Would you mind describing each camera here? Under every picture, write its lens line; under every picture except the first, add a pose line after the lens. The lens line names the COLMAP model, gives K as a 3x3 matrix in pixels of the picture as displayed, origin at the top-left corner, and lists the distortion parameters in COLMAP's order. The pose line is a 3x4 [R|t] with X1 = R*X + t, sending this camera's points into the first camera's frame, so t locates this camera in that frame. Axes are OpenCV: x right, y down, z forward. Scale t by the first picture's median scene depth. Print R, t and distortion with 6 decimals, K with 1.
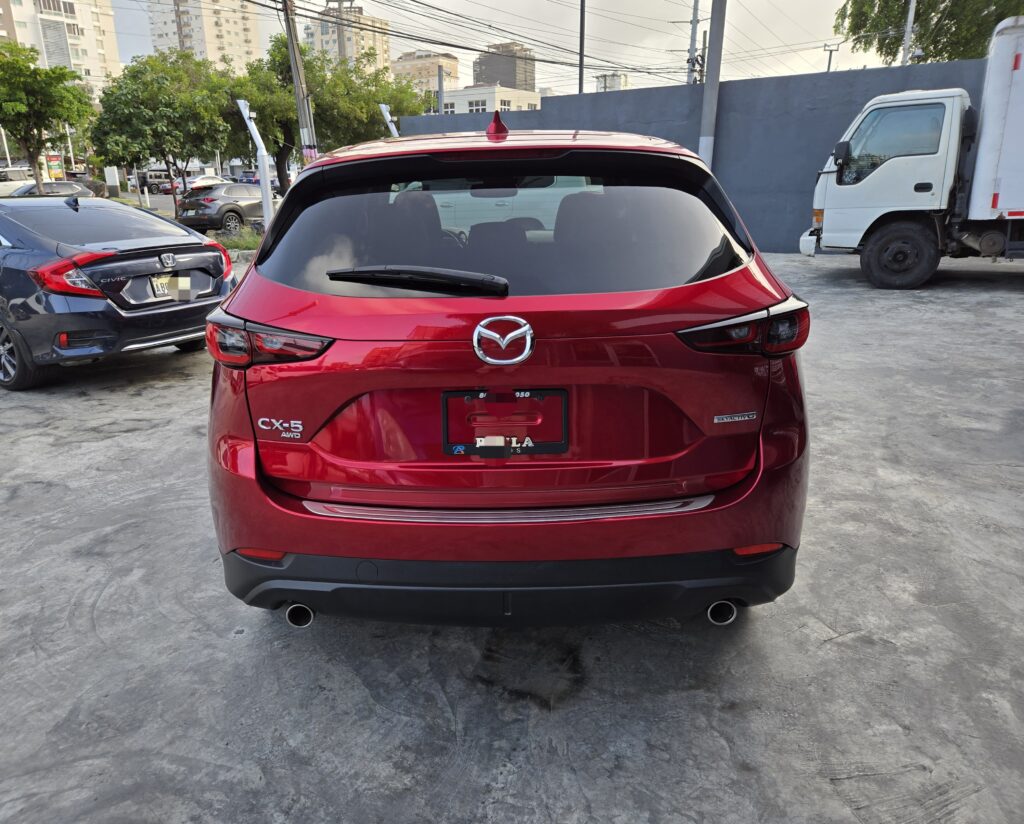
lens RADIAL K [[753.3, 0, 511.7], [0, 753.3, 411.7], [0, 0, 1]] dist [0.005279, -0.009479]
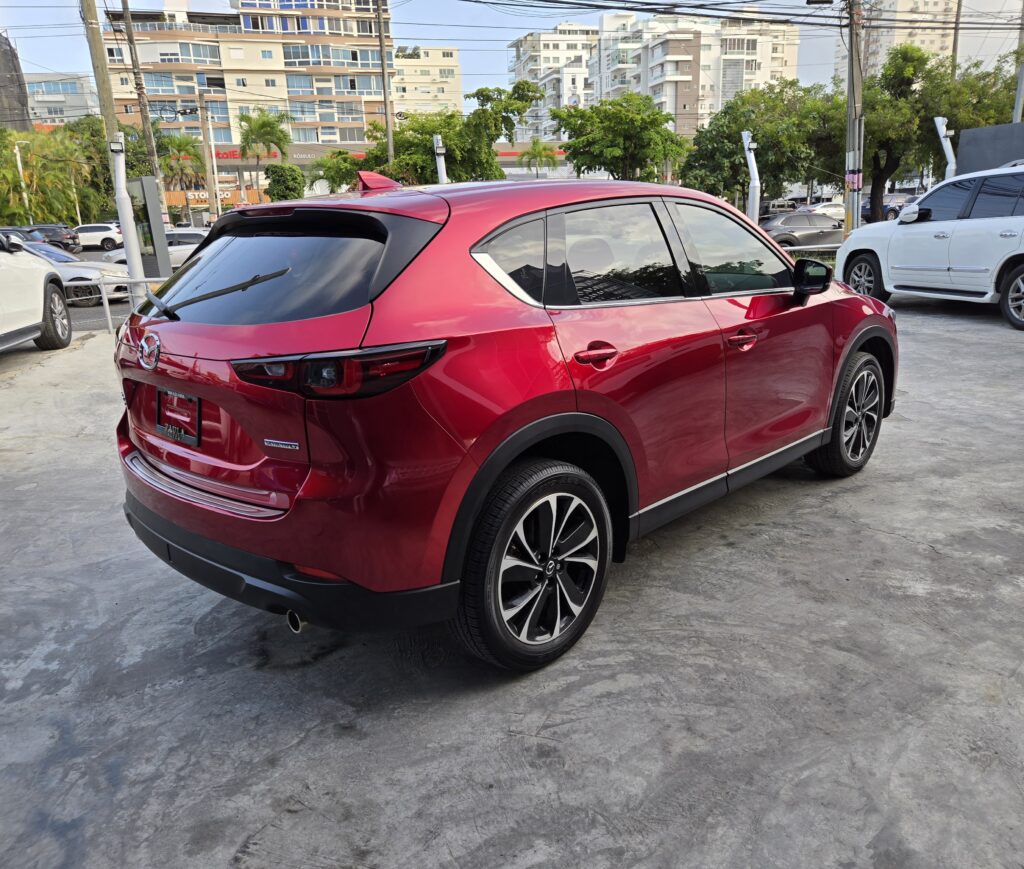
lens RADIAL K [[809.0, 0, 511.5], [0, 809.0, 436.2], [0, 0, 1]] dist [-0.000518, -0.002189]
pose [[0.716493, 0.161447, -0.678655, 0.116320], [-0.175500, 0.983278, 0.048630, -0.010945], [0.675158, 0.084261, 0.732845, 0.028561]]
